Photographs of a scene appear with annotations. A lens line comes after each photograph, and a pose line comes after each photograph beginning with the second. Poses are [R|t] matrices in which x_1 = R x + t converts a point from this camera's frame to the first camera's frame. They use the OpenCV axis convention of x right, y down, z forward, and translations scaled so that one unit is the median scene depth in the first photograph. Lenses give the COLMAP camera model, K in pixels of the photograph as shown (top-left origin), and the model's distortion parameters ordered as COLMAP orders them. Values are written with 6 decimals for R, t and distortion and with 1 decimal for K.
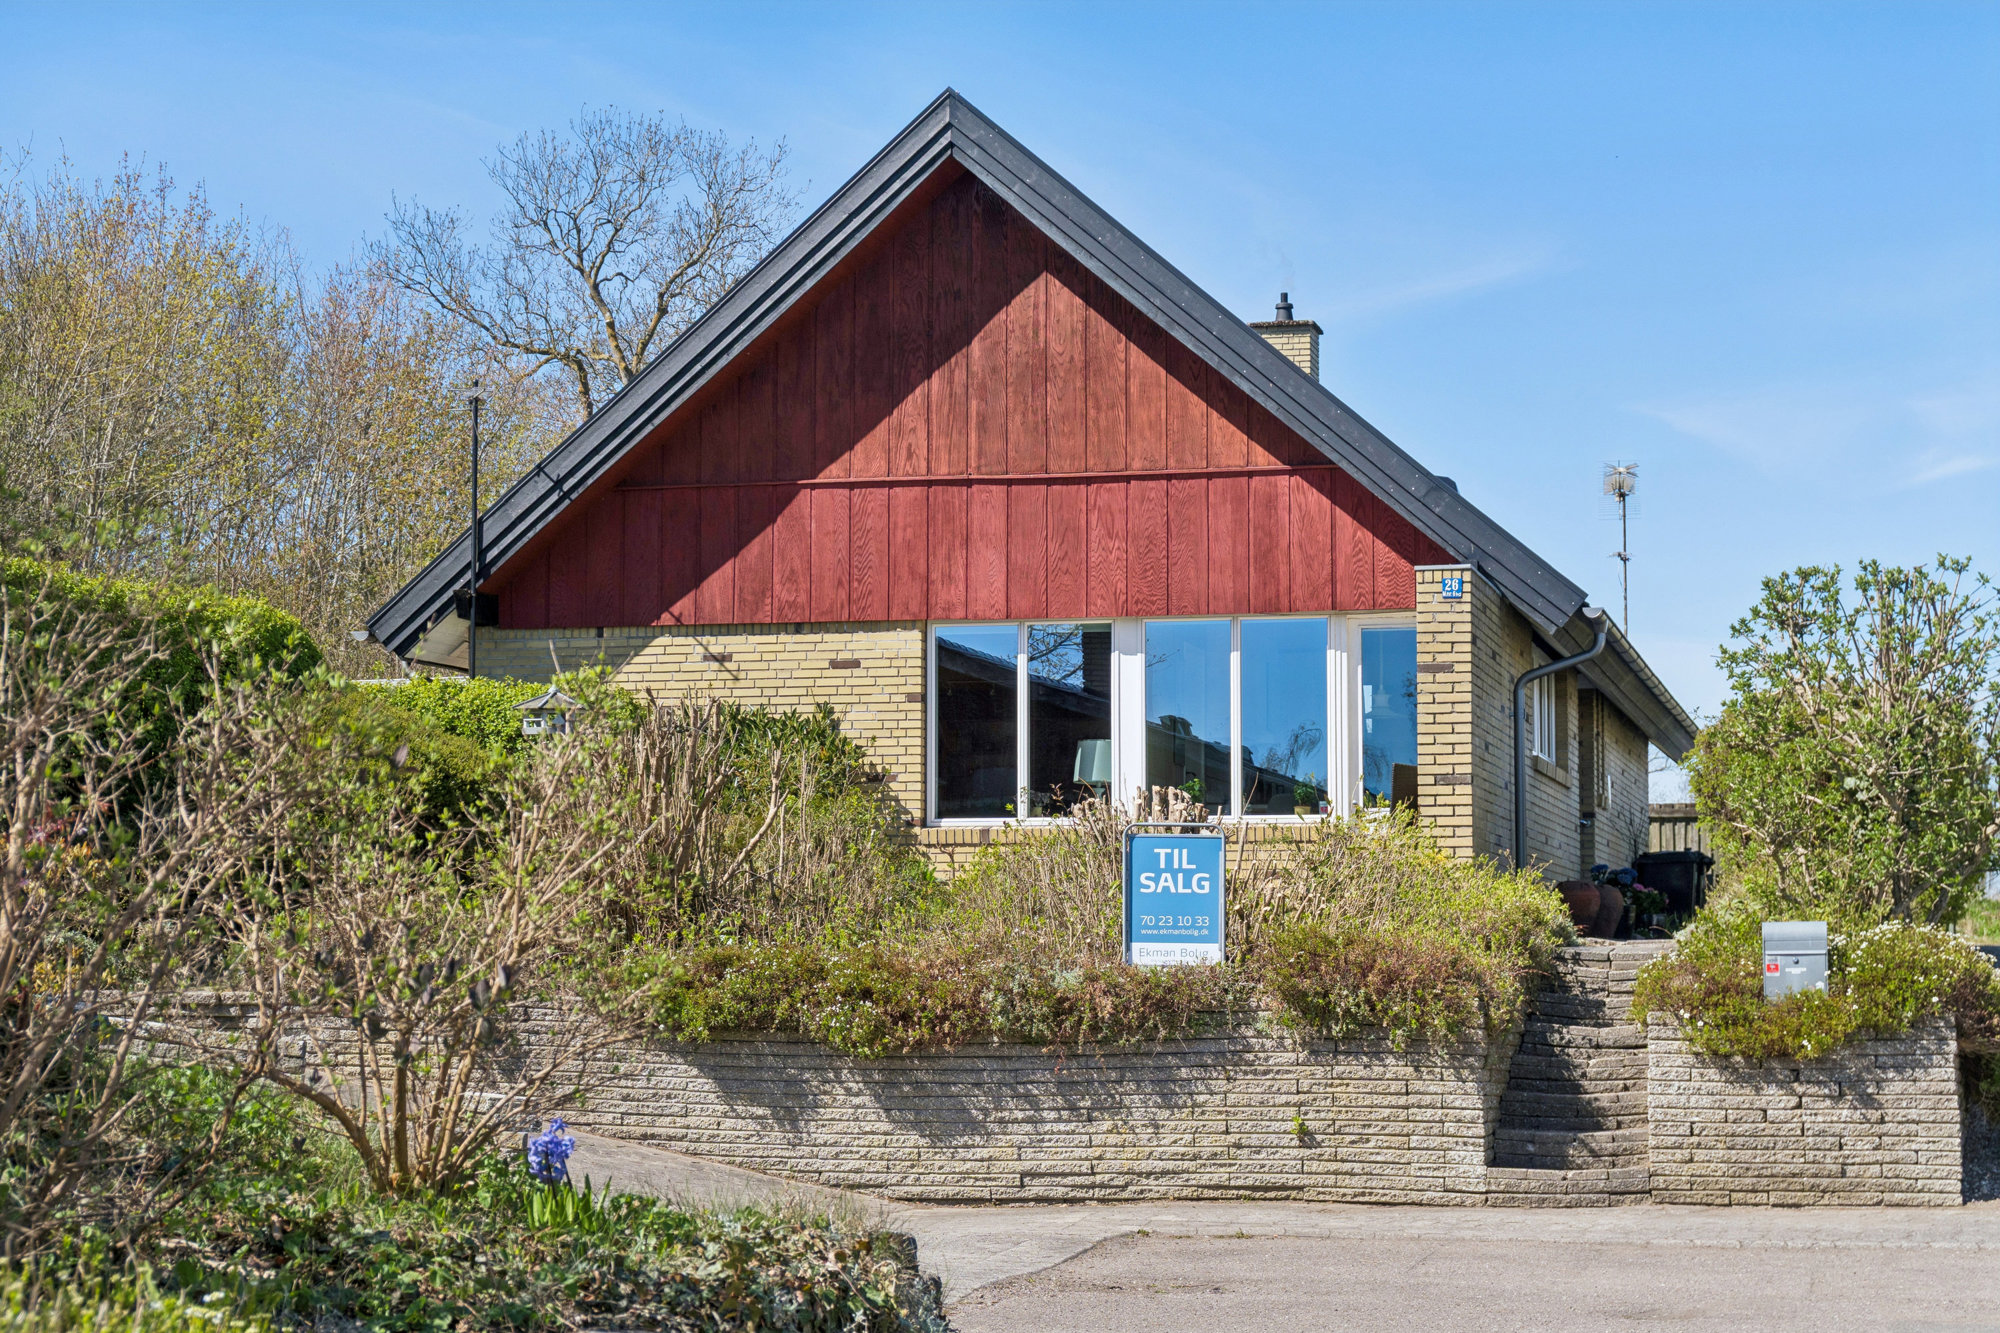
lens RADIAL K [[3640.4, 0, 1006.1], [0, 3640.4, 665.6], [0, 0, 1]] dist [0.036633, 0.000000]
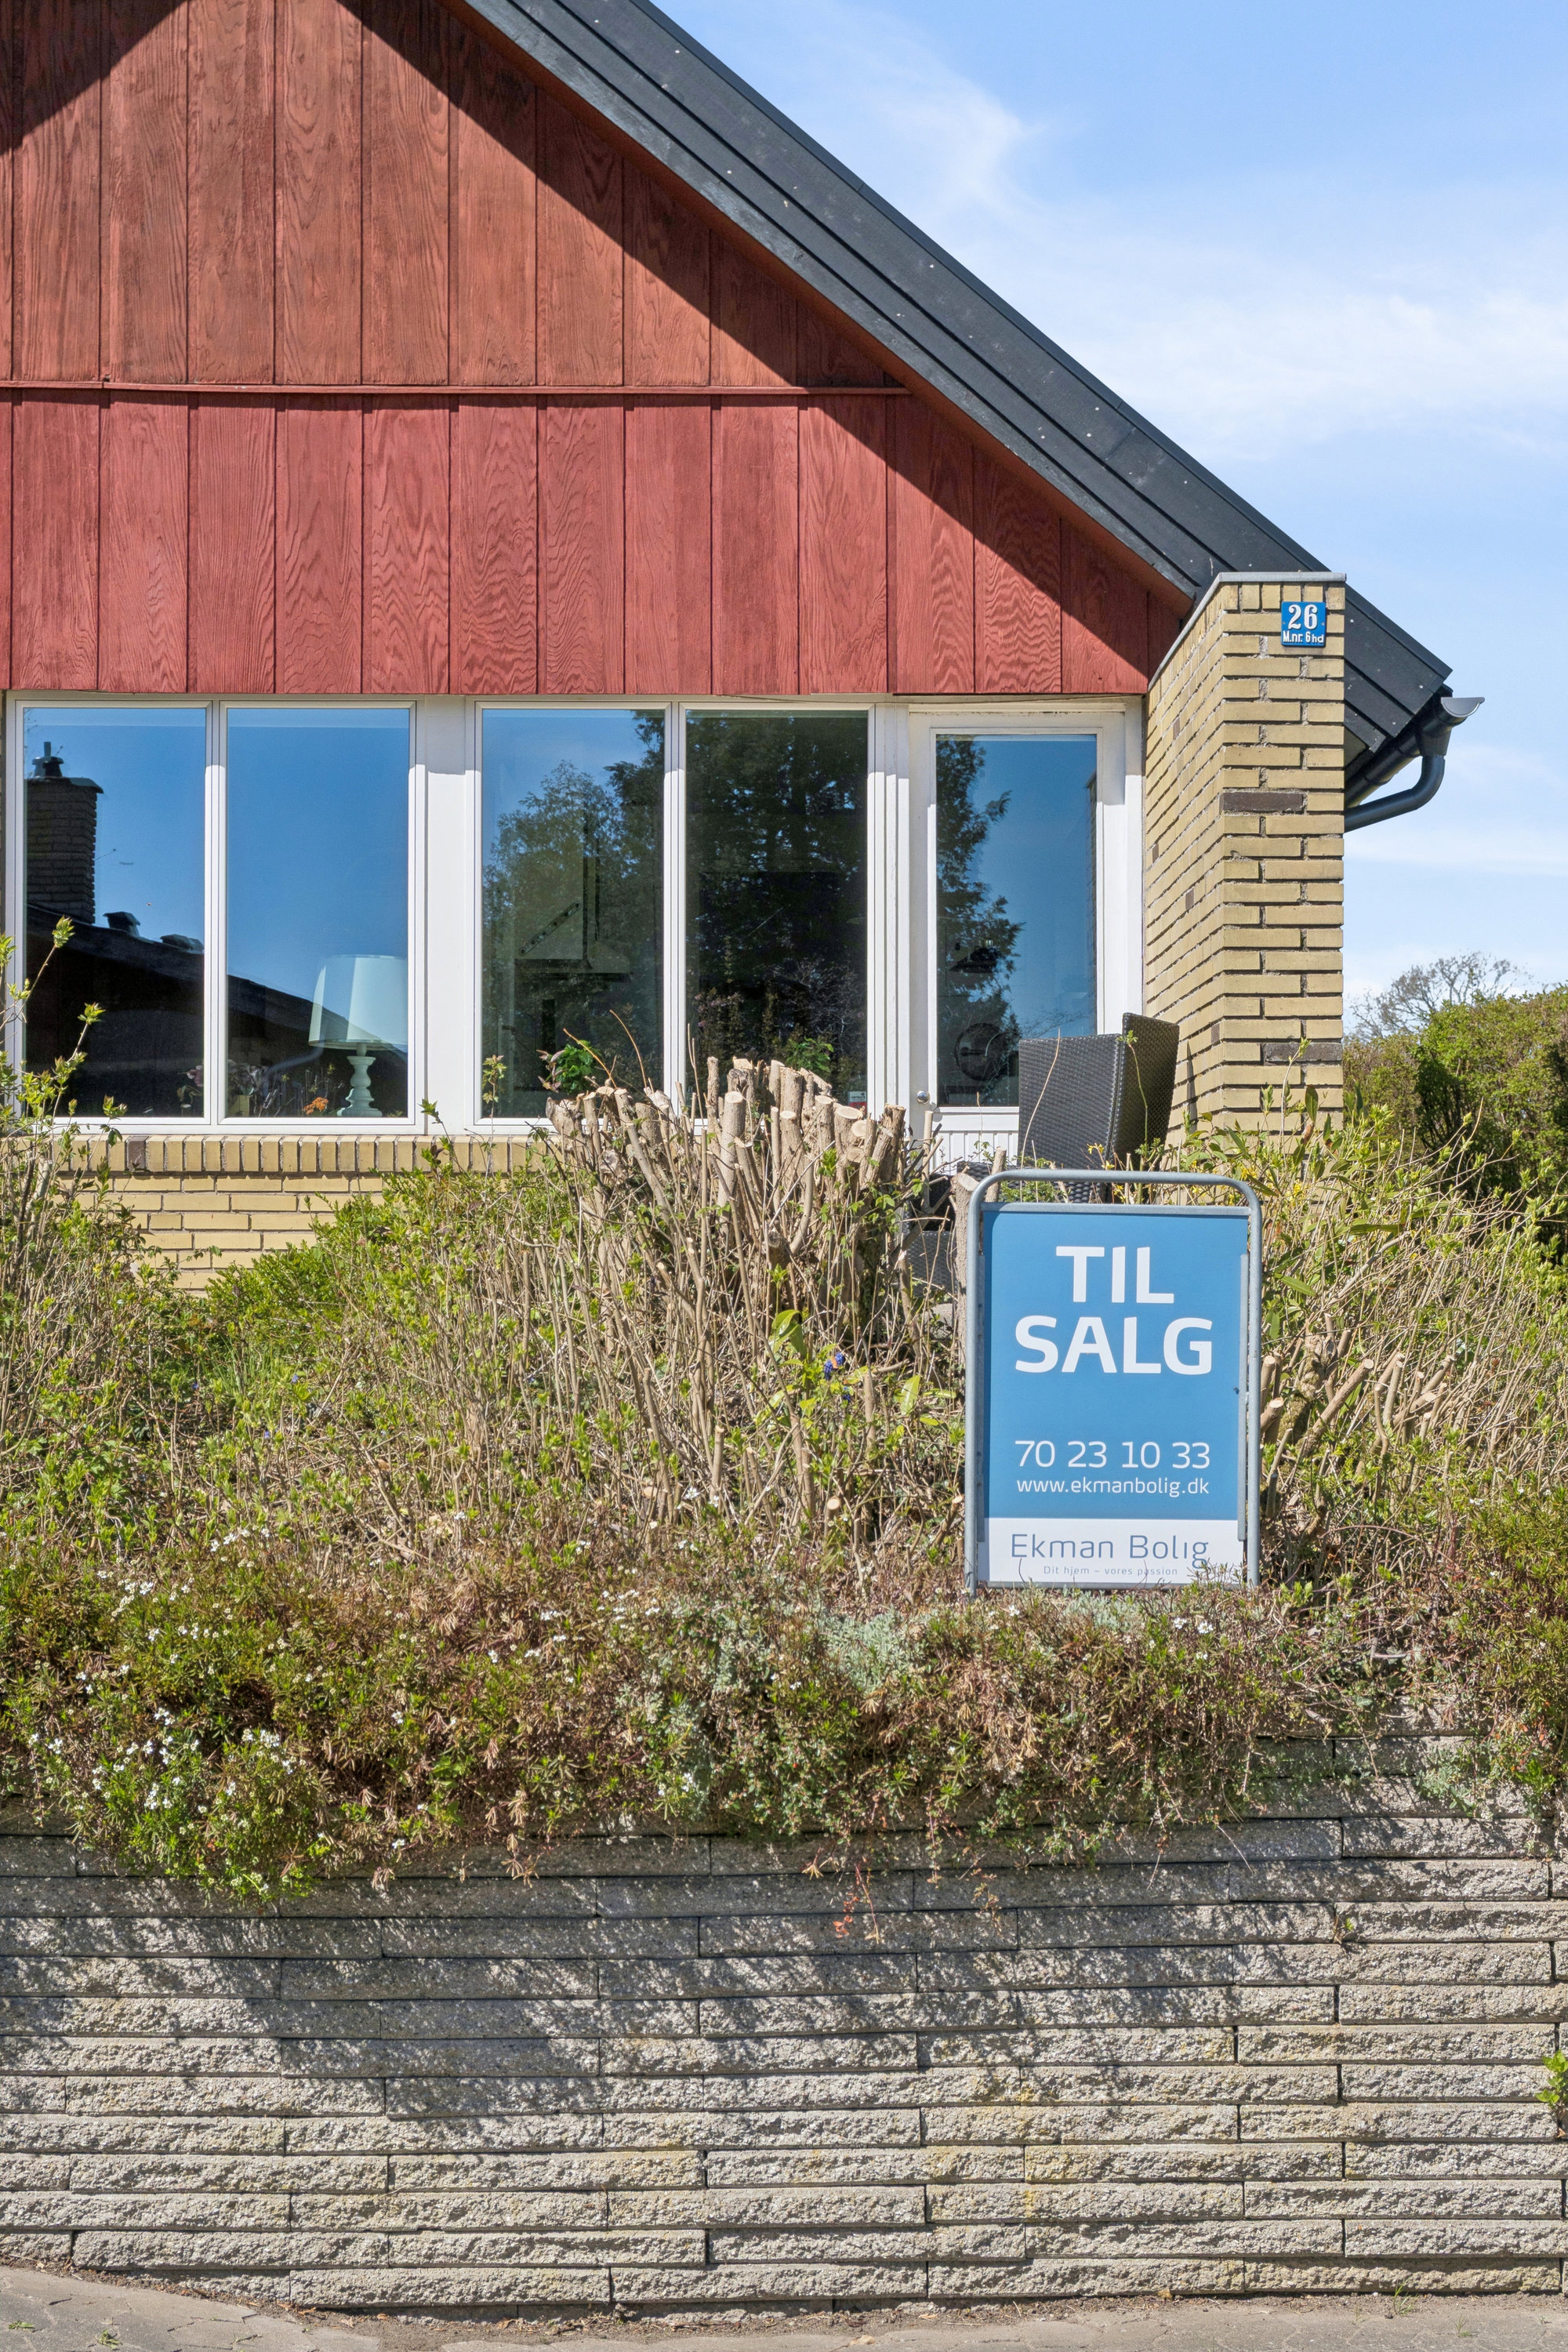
lens RADIAL K [[4350.8, 0, 781.5], [0, 4350.8, 1195.0], [0, 0, 1]] dist [0.005718, 0.000000]
pose [[0.970497, 0.007499, 0.240996, -0.068012], [-0.023418, 0.997722, 0.063257, 0.016391], [-0.239973, -0.067034, 0.968462, 0.494864]]
